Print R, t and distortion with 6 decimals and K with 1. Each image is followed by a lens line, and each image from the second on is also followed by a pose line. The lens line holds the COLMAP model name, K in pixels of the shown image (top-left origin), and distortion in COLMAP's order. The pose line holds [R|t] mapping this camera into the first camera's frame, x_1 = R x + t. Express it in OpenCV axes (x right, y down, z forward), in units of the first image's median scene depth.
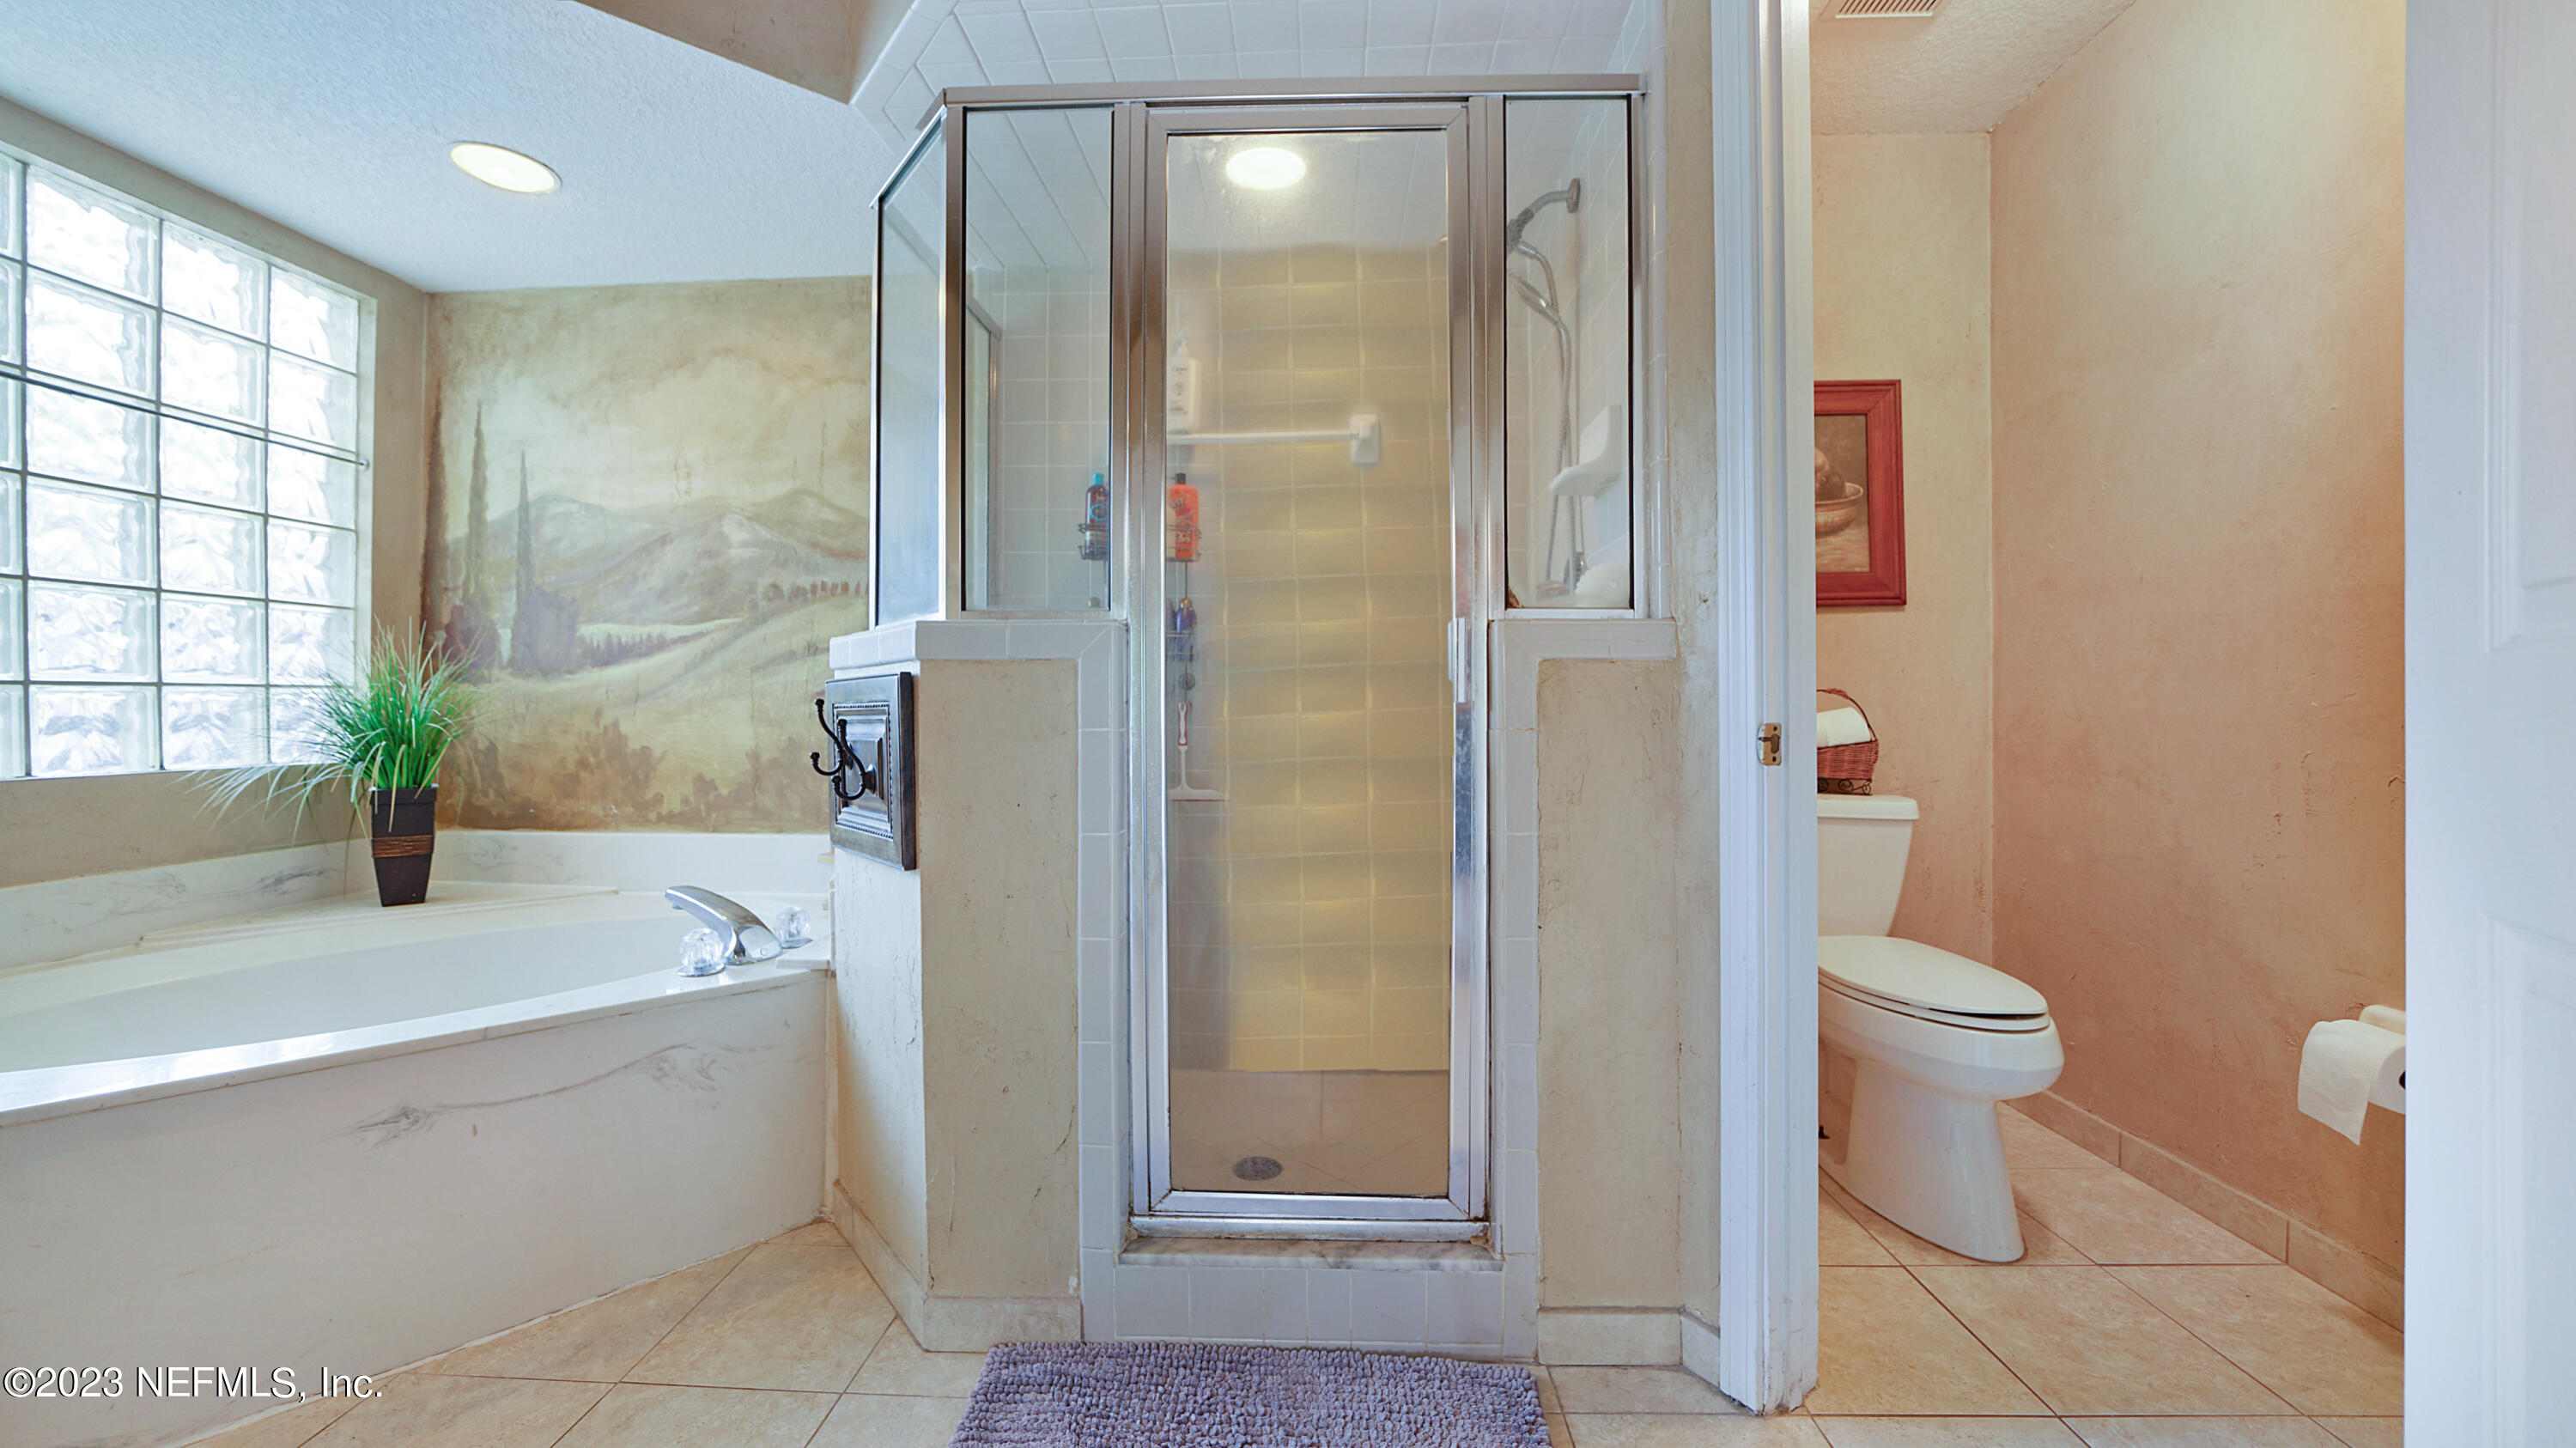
lens RADIAL K [[902.8, 0, 1285.4], [0, 902.8, 721.9], [0, 0, 1]] dist [-0.022530, 0.002974]
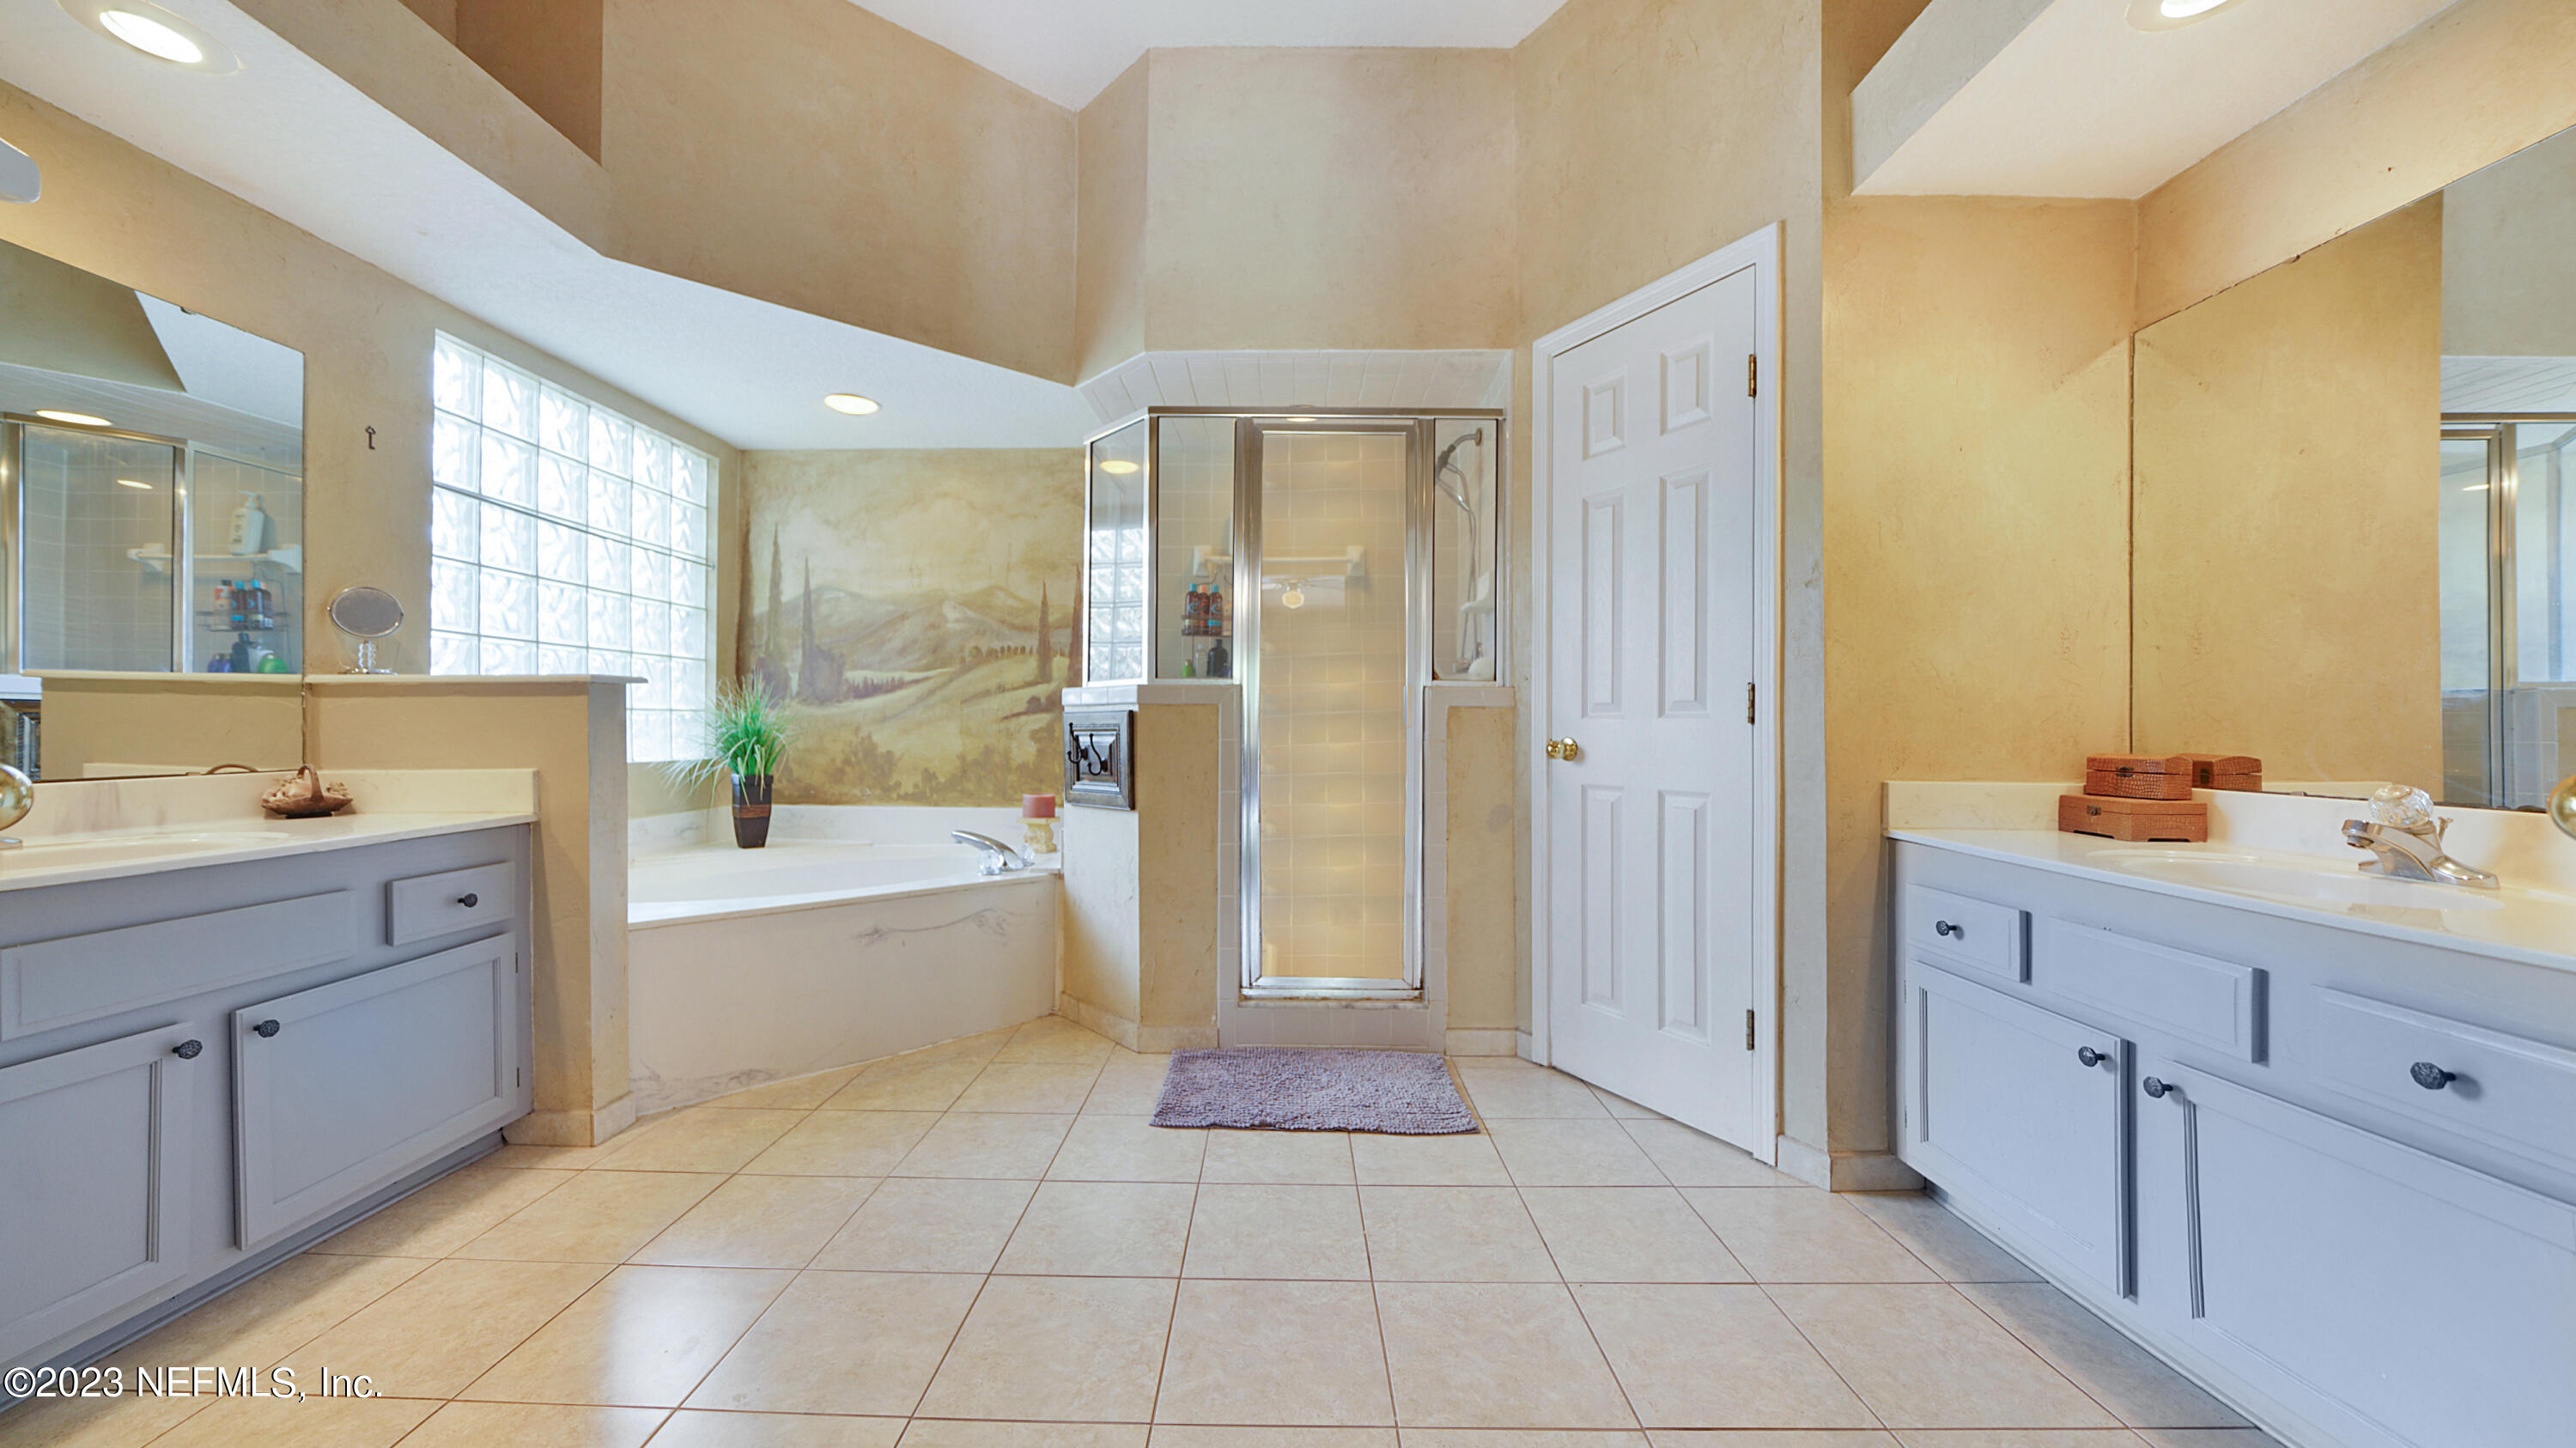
lens RADIAL K [[902.8, 0, 1300.7], [0, 902.8, 727.8], [0, 0, 1]] dist [-0.022530, 0.002974]
pose [[0.998738, 0.008825, 0.049445, -0.091390], [-0.008006, 0.999828, -0.016732, 0.009072], [-0.049585, 0.016315, 0.998637, -0.622219]]
